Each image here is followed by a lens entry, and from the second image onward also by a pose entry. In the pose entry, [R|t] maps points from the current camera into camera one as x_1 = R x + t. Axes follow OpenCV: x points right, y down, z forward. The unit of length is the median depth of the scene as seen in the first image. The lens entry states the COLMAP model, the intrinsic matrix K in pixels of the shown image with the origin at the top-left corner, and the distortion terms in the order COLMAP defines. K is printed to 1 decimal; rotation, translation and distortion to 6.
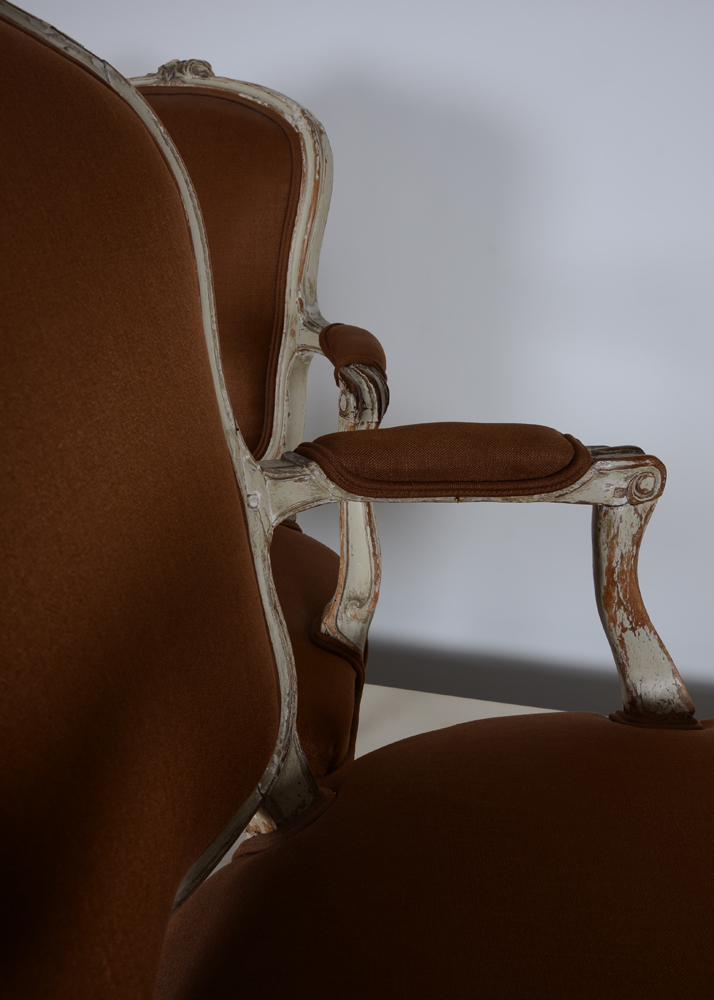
lens RADIAL K [[833.5, 0, 355.4], [0, 833.5, 435.6], [0, 0, 1]] dist [-0.164429, 0.078337]
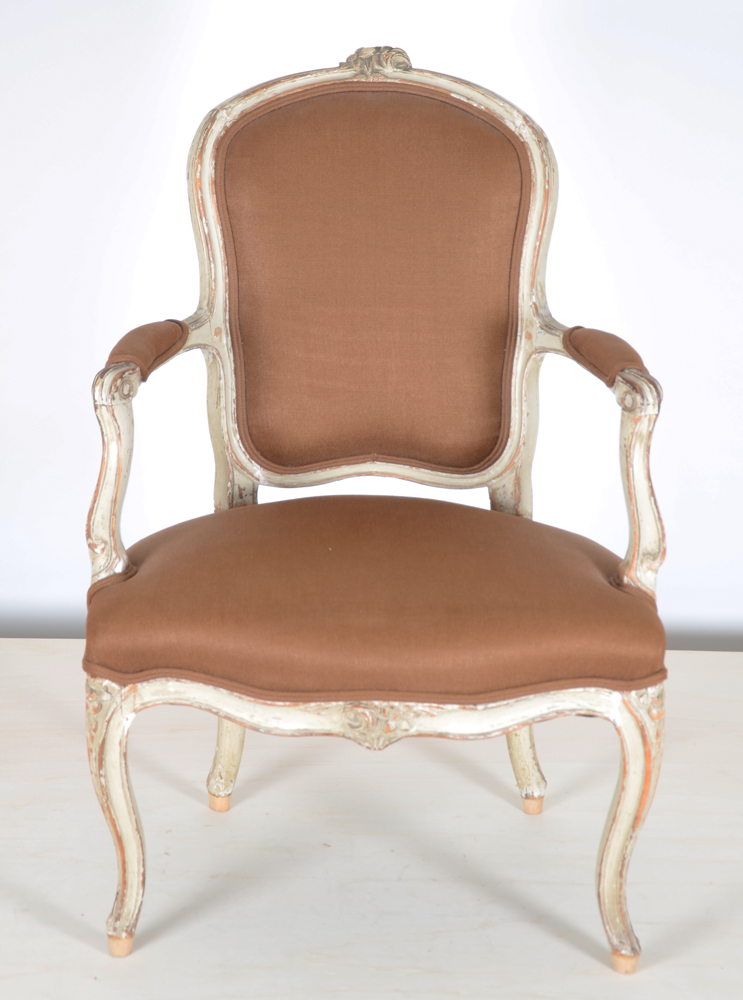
lens RADIAL K [[2810.5, 0, 369.1], [0, 2810.5, 362.8], [0, 0, 1]] dist [0.391972, -0.249682]
pose [[0.988321, -0.059022, 0.140489, -0.777097], [0.064932, 0.997171, -0.037857, 0.031145], [-0.137857, 0.046537, 0.989358, -2.482664]]
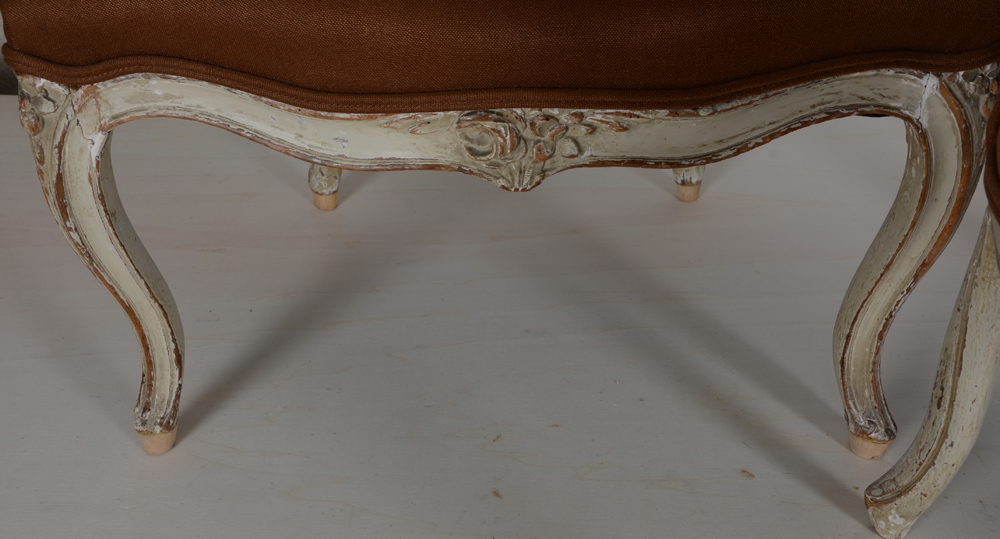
lens RADIAL K [[1148.4, 0, 477.0], [0, 1148.4, 179.5], [0, 0, 1]] dist [0.007992, 0.032982]
pose [[0.986982, -0.115830, 0.111582, -0.455604], [0.092418, 0.976251, 0.195941, 0.192437], [-0.131628, -0.183078, 0.974247, -0.029201]]
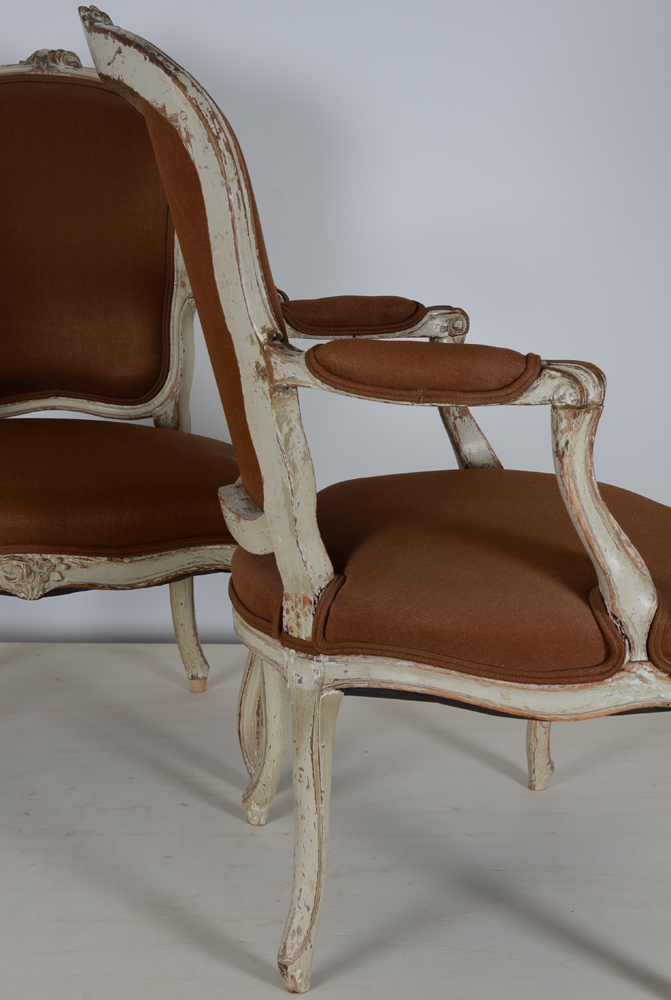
lens RADIAL K [[1565.6, 0, 331.6], [0, 1565.6, 514.8], [0, 0, 1]] dist [0.123016, 0.242903]
pose [[0.969743, -0.068591, 0.234295, -0.438441], [0.087926, 0.993442, -0.073087, 0.414348], [-0.227746, 0.091476, 0.969414, -1.311473]]
